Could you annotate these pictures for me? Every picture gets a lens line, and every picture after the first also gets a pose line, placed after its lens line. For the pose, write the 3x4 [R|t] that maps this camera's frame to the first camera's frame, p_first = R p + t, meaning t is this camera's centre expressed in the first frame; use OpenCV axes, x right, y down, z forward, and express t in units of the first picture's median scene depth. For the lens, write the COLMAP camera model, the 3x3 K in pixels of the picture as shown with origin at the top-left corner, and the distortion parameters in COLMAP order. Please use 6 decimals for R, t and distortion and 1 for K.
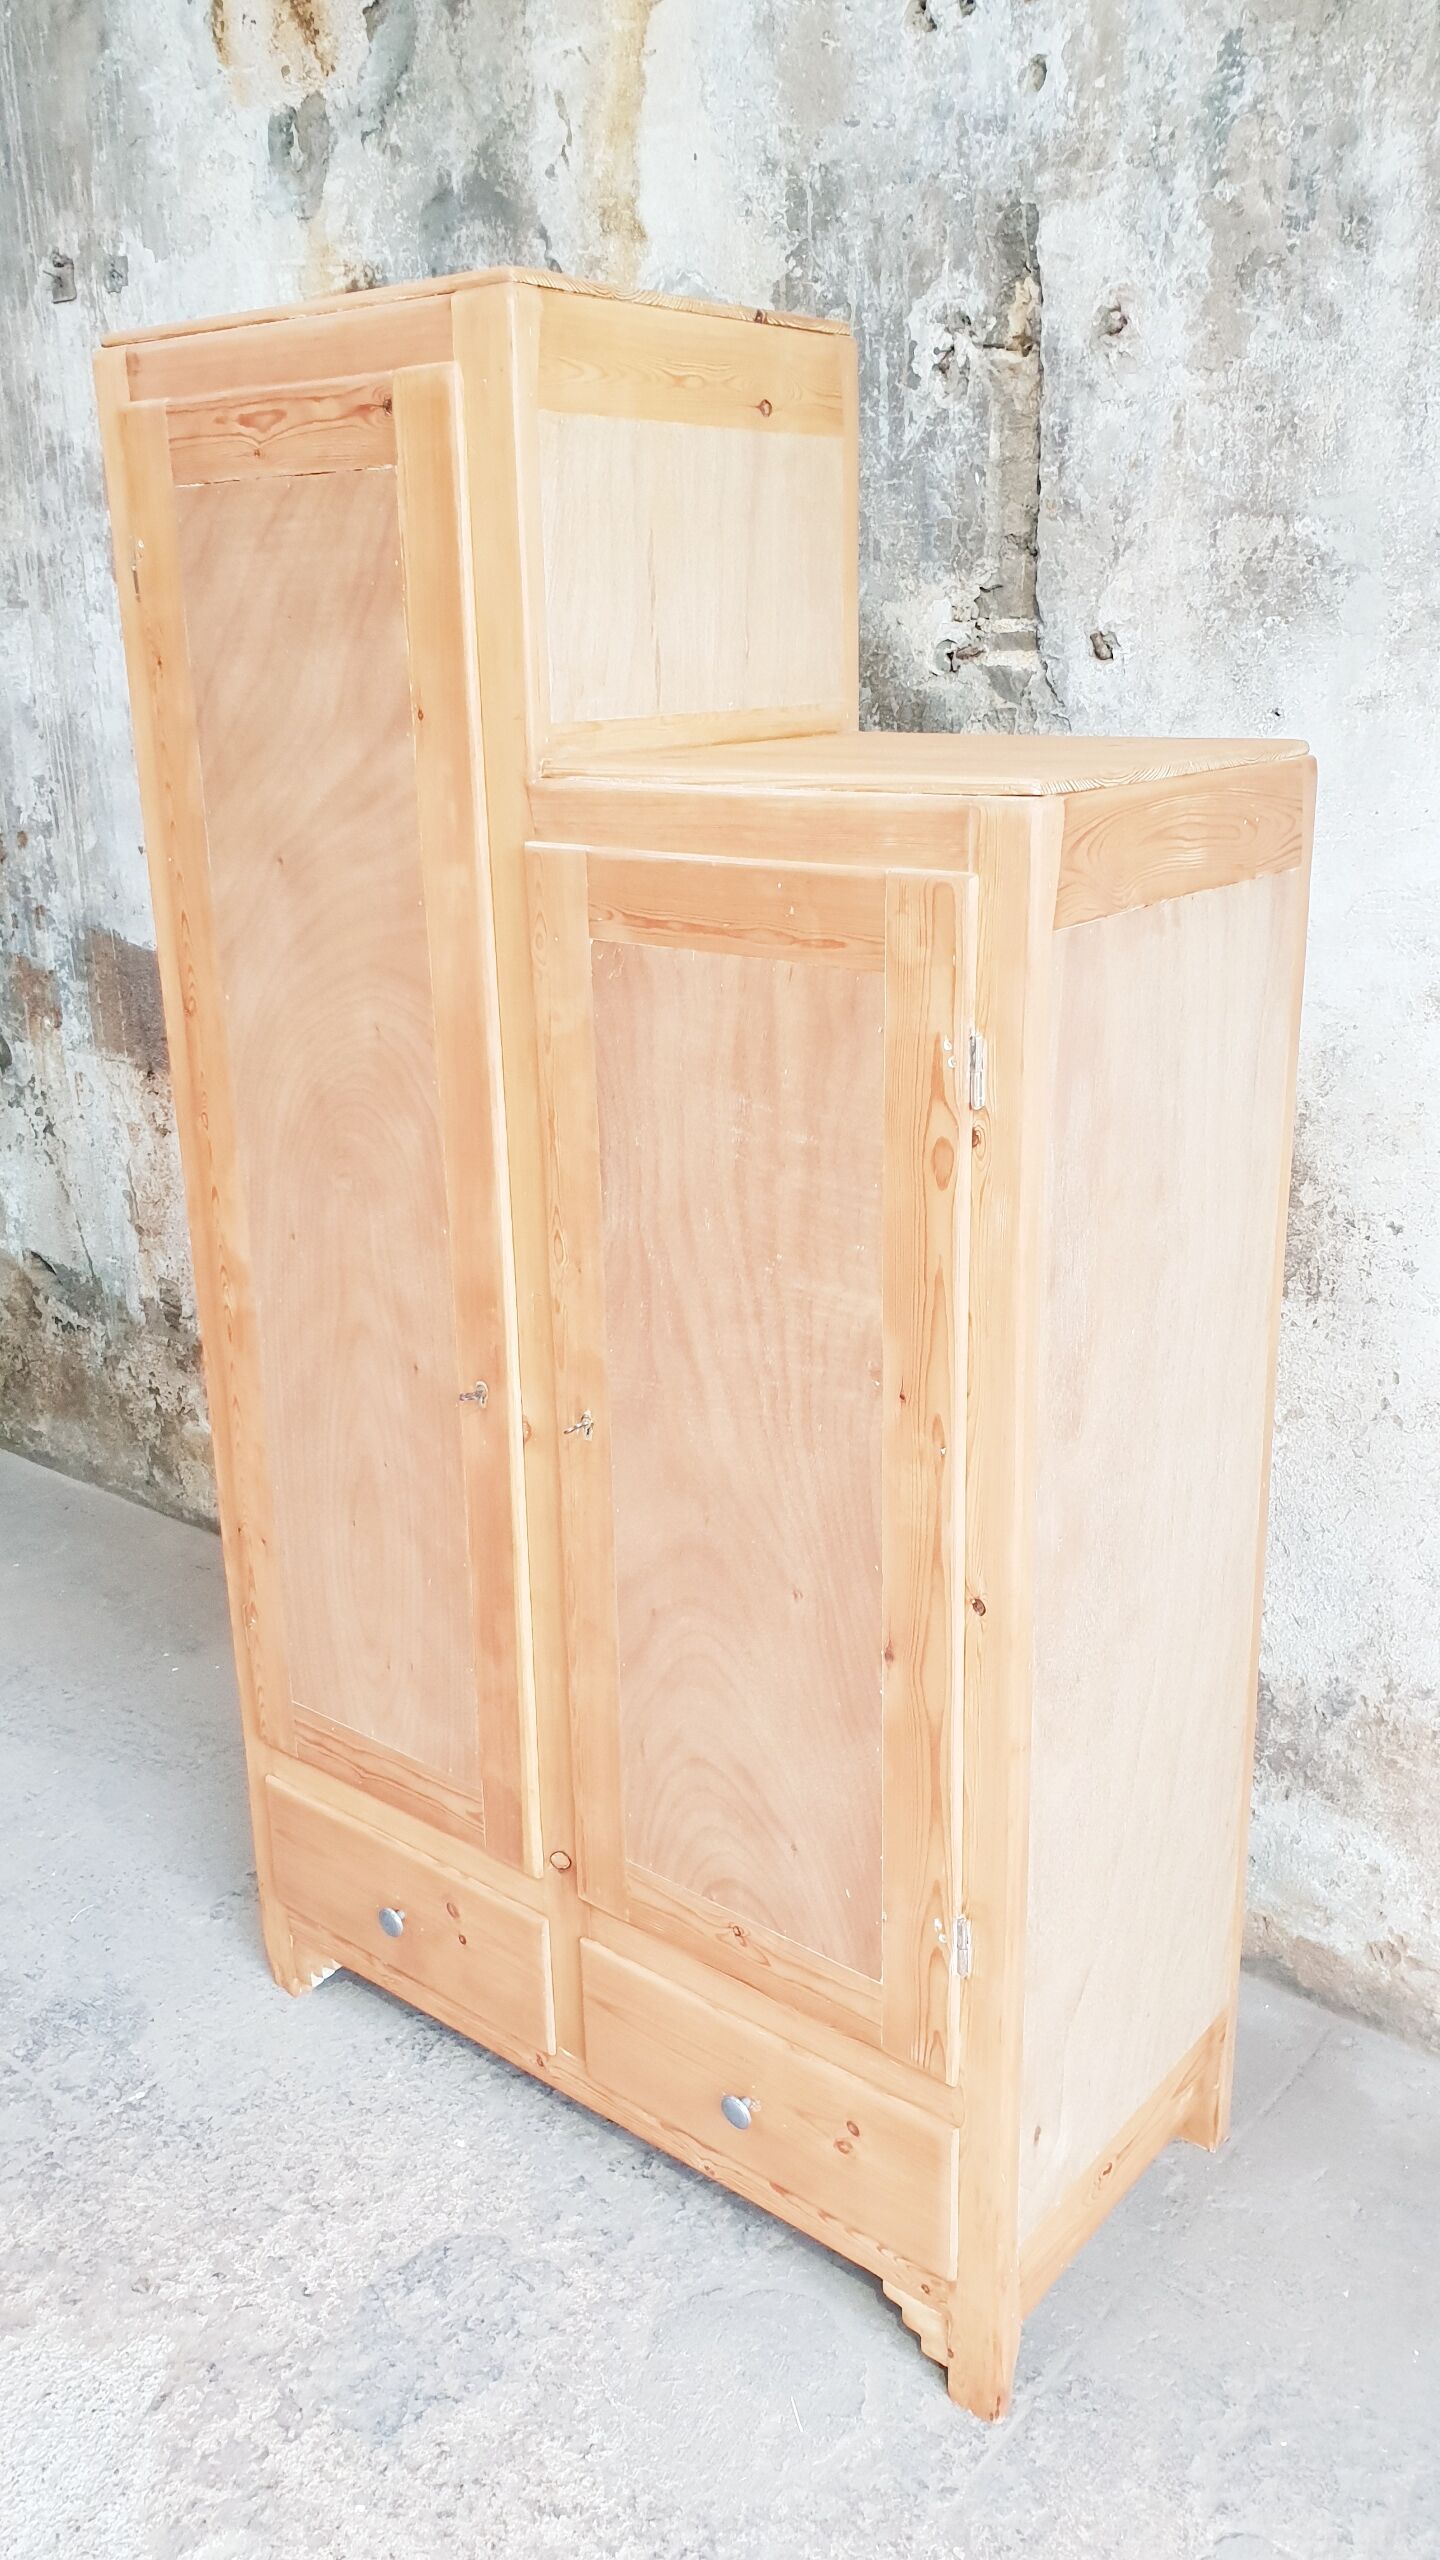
lens RADIAL K [[2017.9, 0, 742.6], [0, 2017.9, 1257.5], [0, 0, 1]] dist [-0.005979, 0.030388]
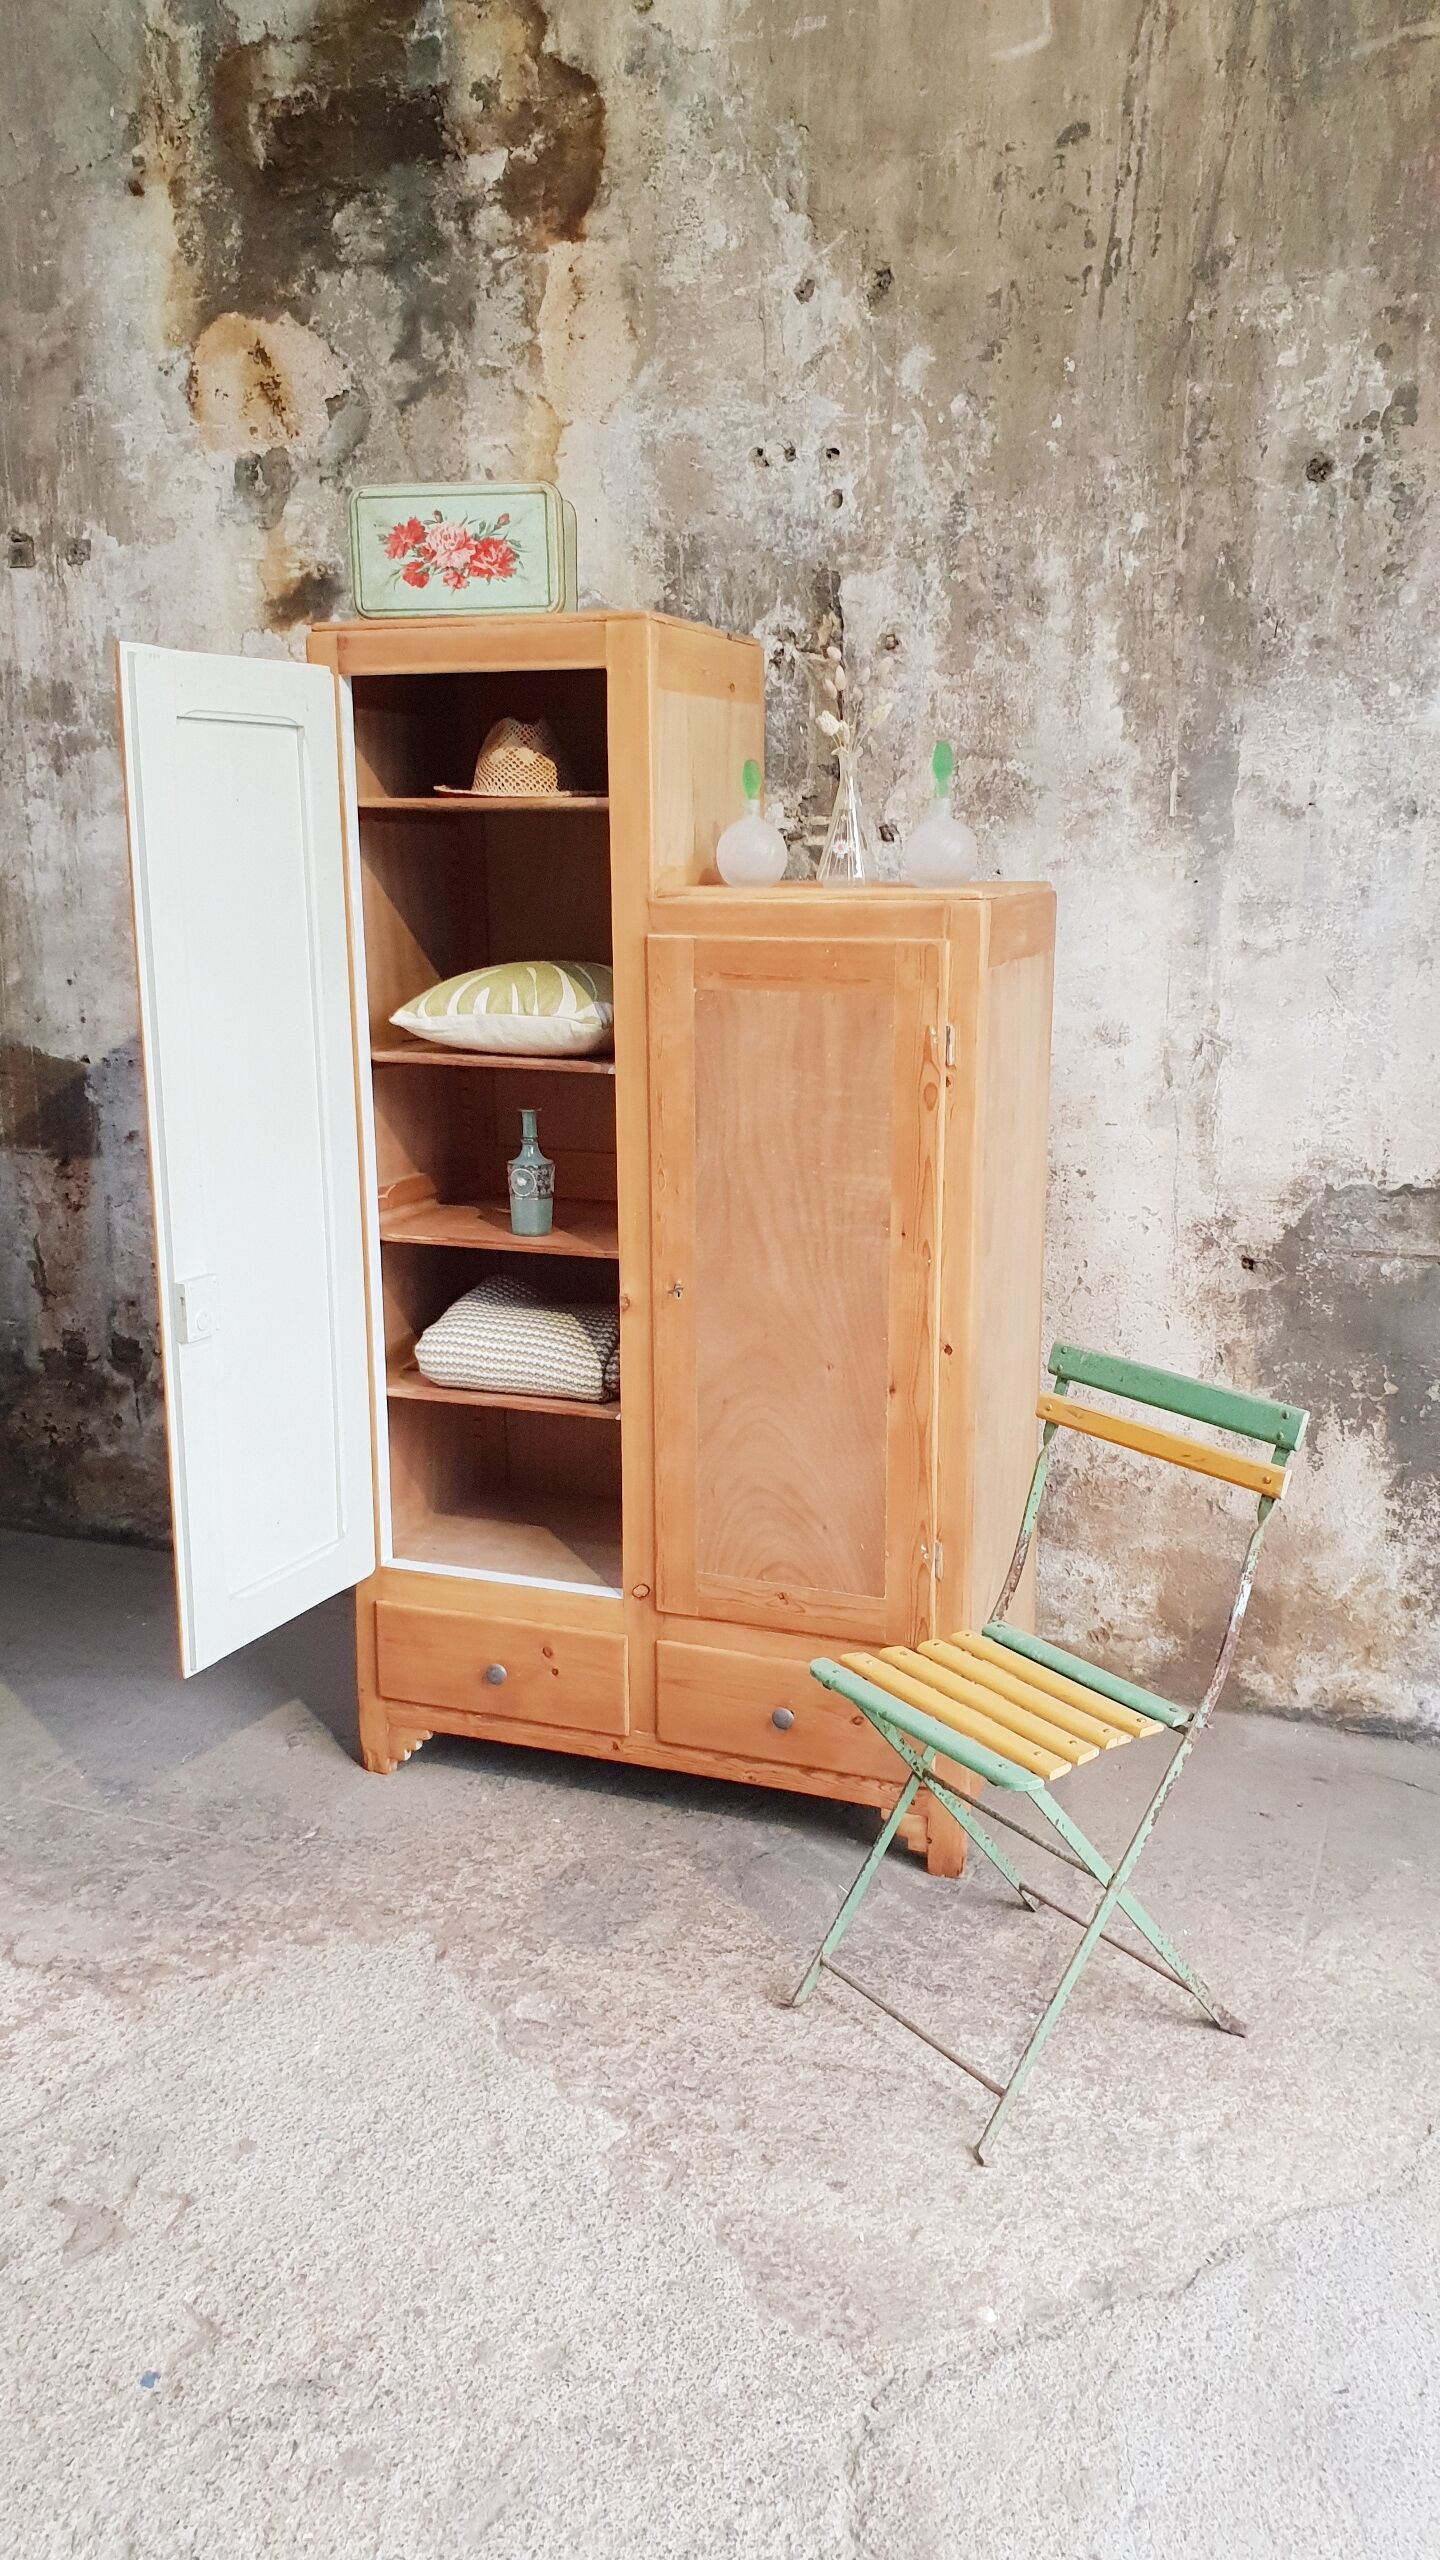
lens RADIAL K [[2017.9, 0, 759.4], [0, 2017.9, 1268.6], [0, 0, 1]] dist [-0.005979, 0.030388]
pose [[0.948790, -0.050960, 0.311771, -0.476419], [0.079333, 0.993713, -0.079002, 0.183083], [-0.305785, 0.099690, 0.946867, -0.516380]]
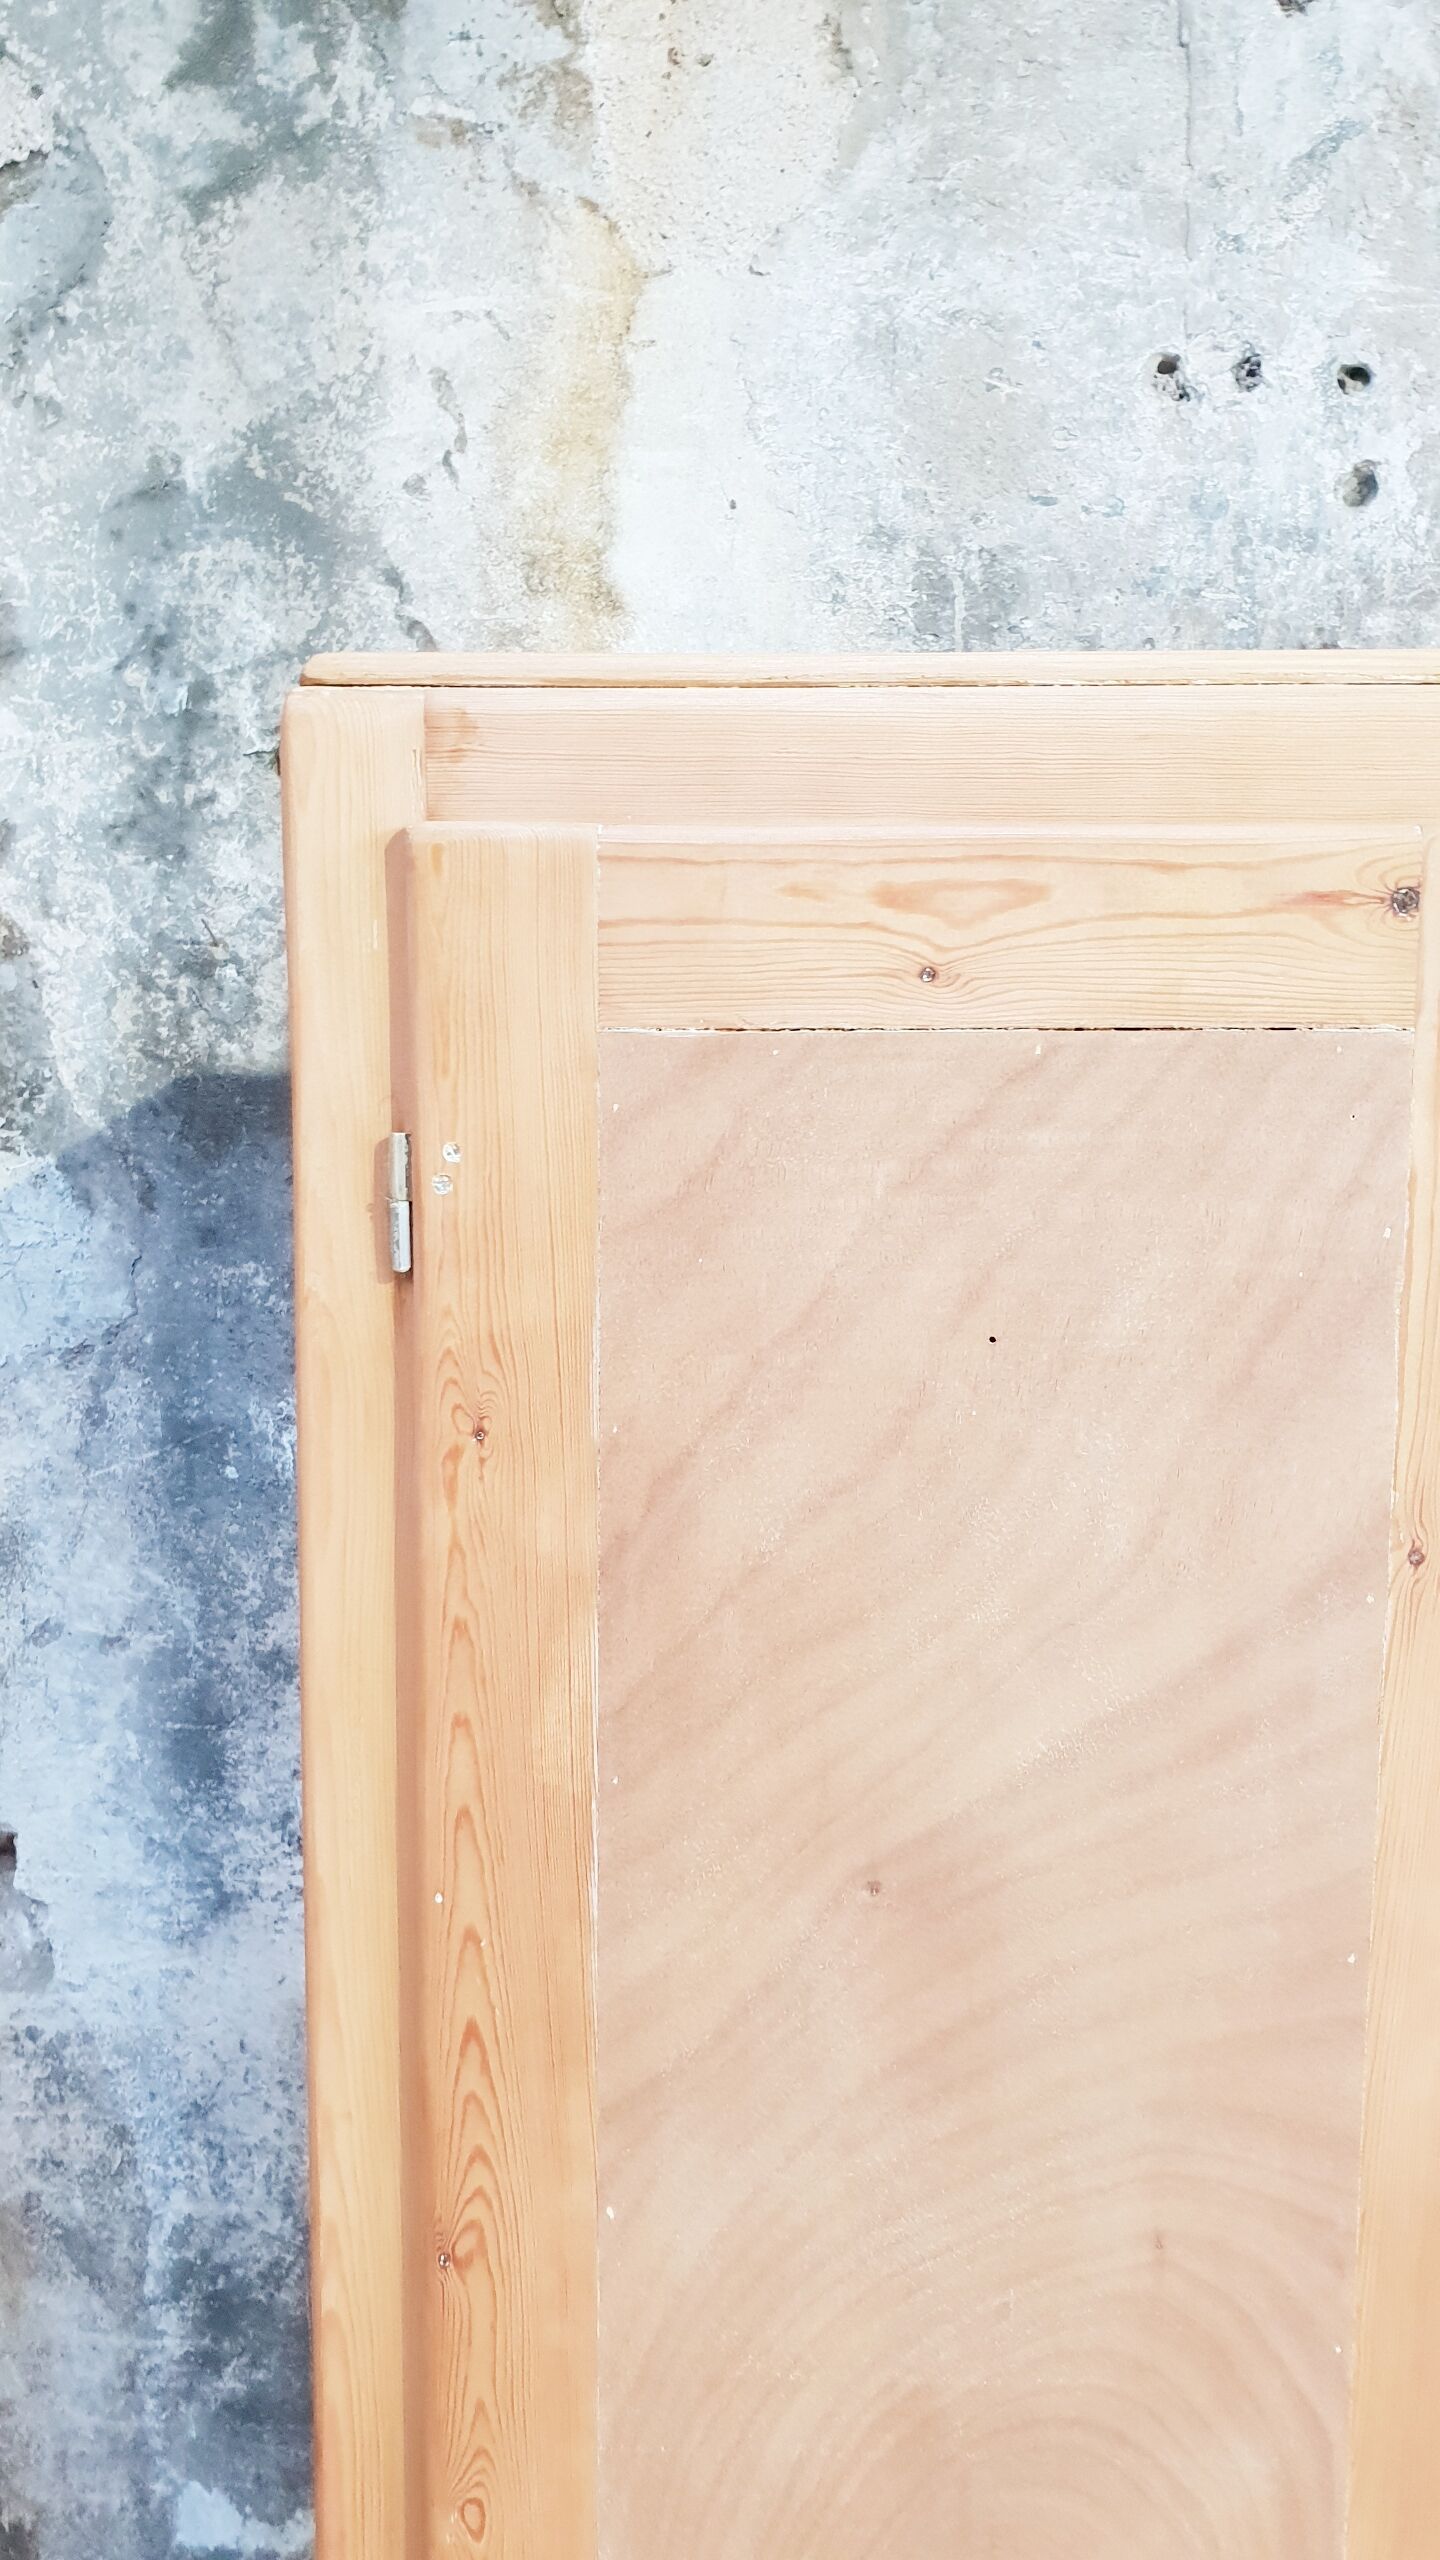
lens RADIAL K [[2017.9, 0, 711.5], [0, 2017.9, 1253.9], [0, 0, 1]] dist [-0.005979, 0.030388]
pose [[0.808287, -0.042439, 0.587258, -0.468554], [0.157831, 0.976513, -0.146666, -0.254447], [-0.567241, 0.211236, 0.796001, 0.624574]]
